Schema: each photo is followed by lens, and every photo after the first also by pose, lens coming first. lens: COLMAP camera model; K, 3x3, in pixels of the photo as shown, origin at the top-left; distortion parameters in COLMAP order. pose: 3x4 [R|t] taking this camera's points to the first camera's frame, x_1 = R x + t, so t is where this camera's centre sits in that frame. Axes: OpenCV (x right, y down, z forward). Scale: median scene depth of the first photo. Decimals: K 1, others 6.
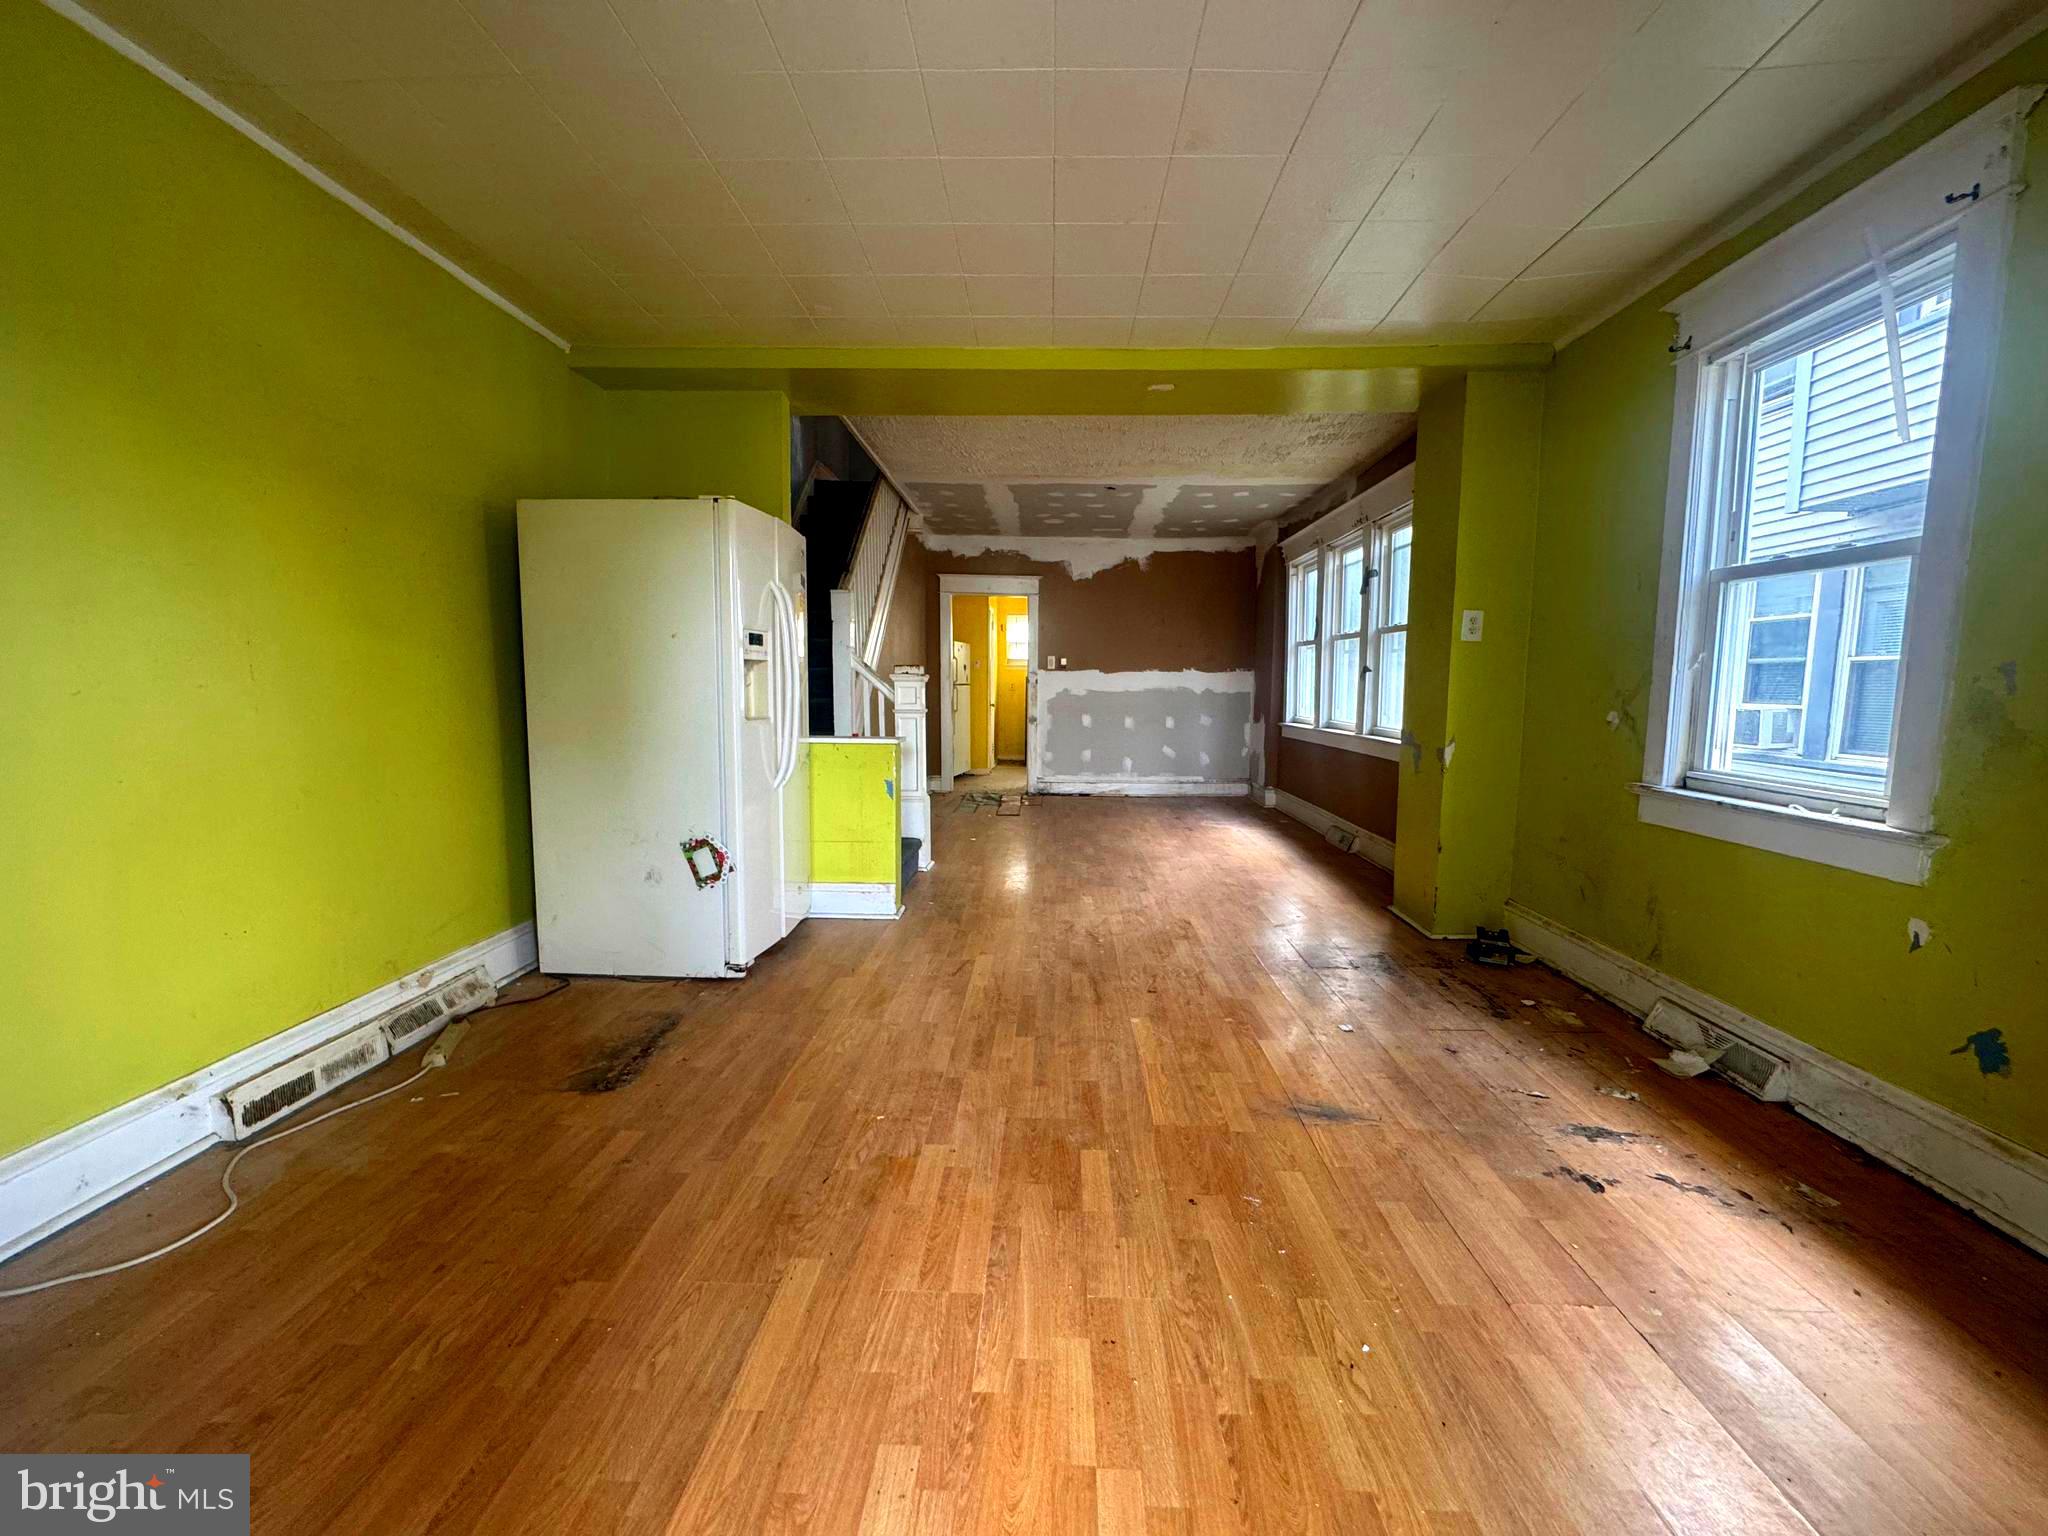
lens RADIAL K [[821.2, 0, 1023.8], [0, 821.2, 773.9], [0, 0, 1]] dist [-0.001824, -0.000134]
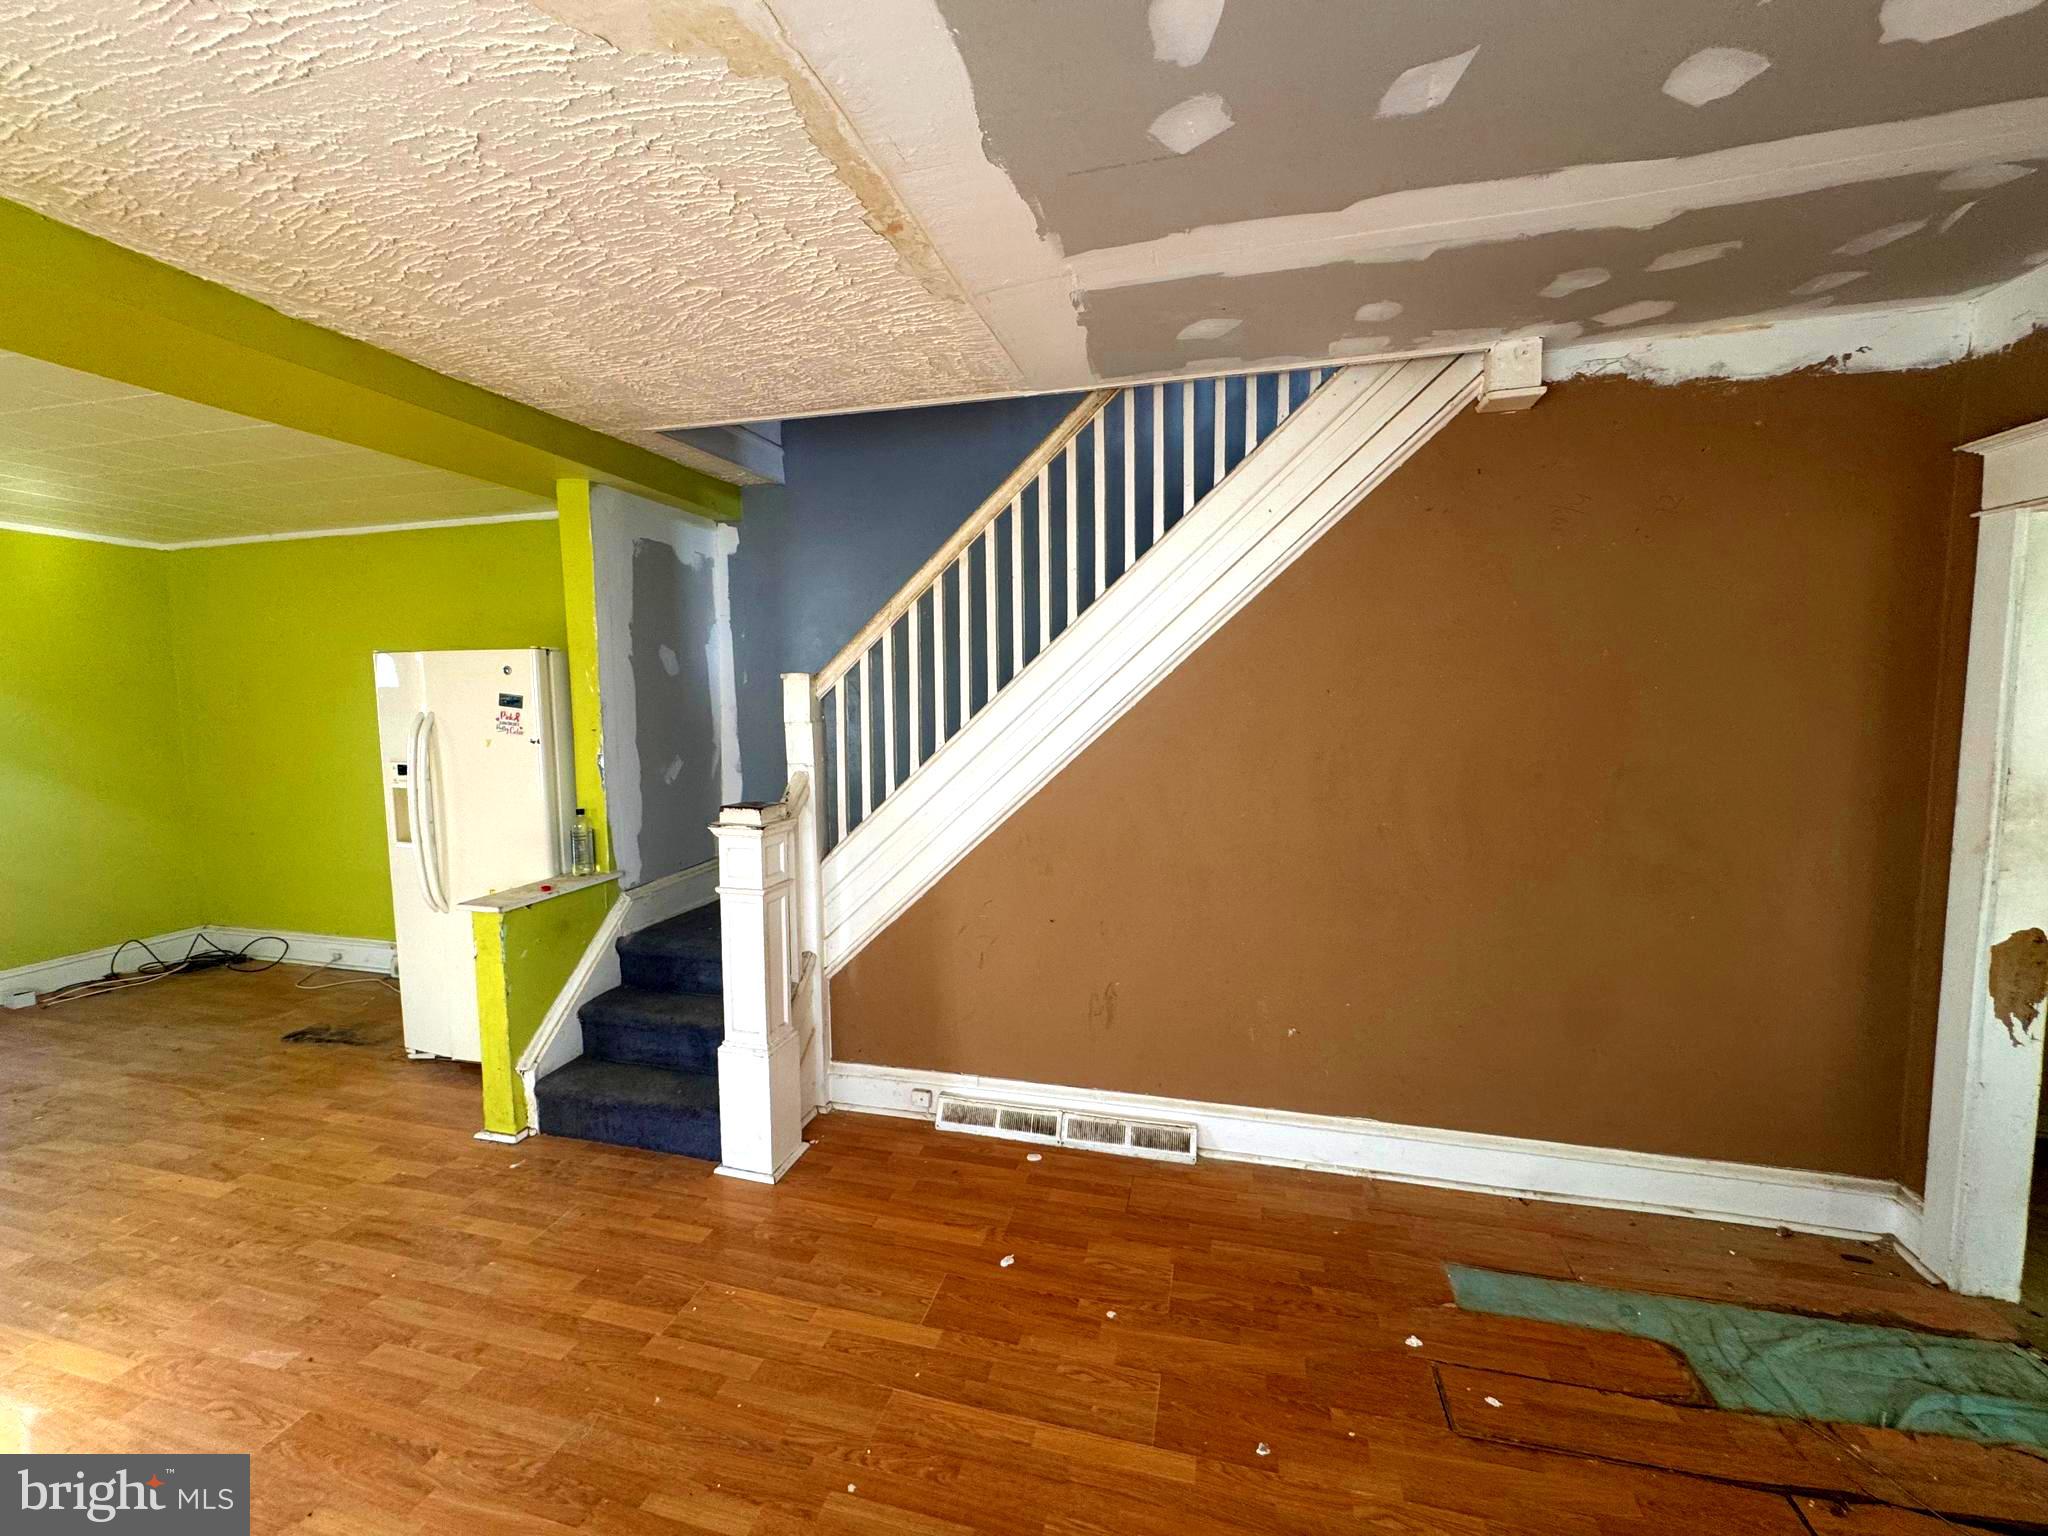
lens RADIAL K [[821.2, 0, 1023.8], [0, 821.2, 773.9], [0, 0, 1]] dist [-0.001824, -0.000134]
pose [[-0.225192, 0.078816, -0.971121, 0.555708], [-0.100956, 0.989470, 0.103716, -0.357659], [0.969070, 0.121397, -0.214864, 2.046864]]
